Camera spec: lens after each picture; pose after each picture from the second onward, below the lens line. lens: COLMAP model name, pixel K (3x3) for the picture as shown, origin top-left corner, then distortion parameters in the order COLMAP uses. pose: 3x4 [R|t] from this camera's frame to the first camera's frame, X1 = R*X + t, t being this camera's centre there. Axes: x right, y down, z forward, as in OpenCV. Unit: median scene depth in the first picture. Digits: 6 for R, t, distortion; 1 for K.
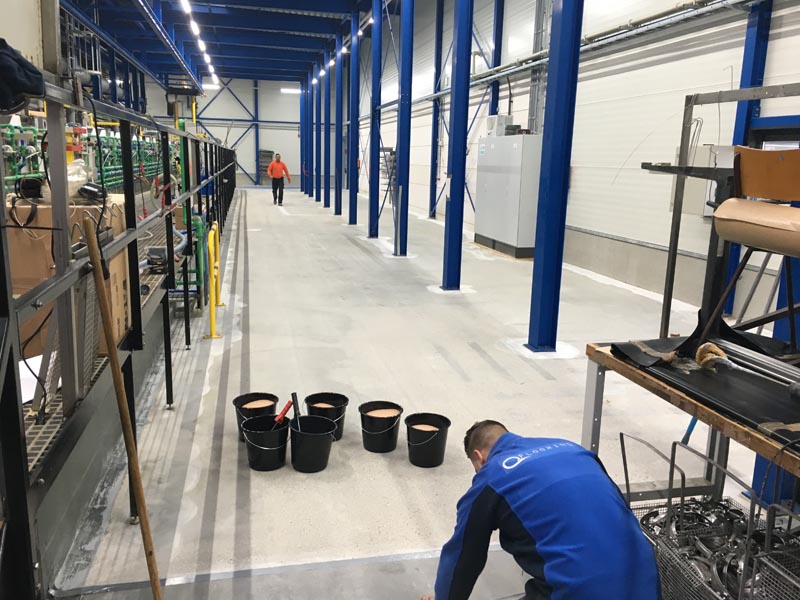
lens RADIAL K [[682.2, 0, 398.9], [0, 682.2, 298.4], [0, 0, 1]] dist [0.080180, -0.110105]
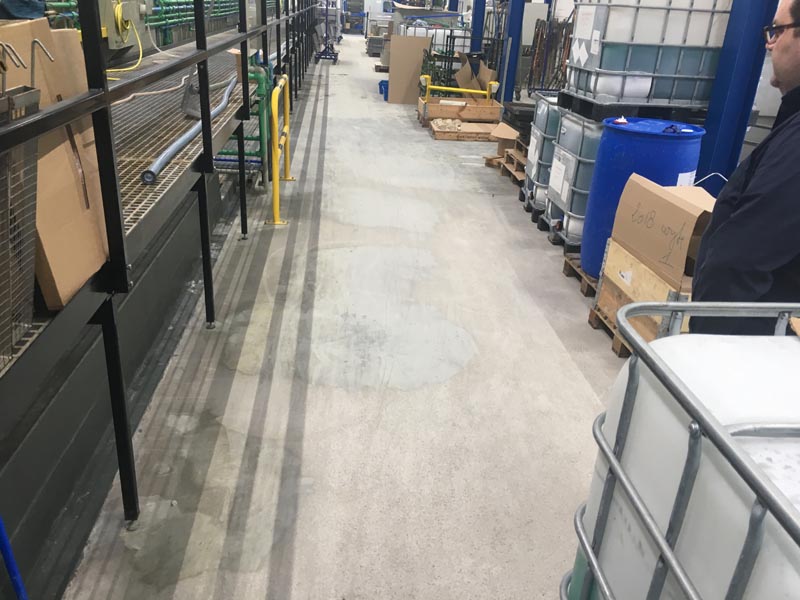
lens RADIAL K [[682.2, 0, 402.7], [0, 682.2, 300.7], [0, 0, 1]] dist [0.080180, -0.110105]
pose [[0.991341, 0.081723, -0.102787, -0.029898], [-0.059416, 0.977188, 0.203894, -0.029178], [0.117105, -0.196022, 0.973582, 0.203926]]
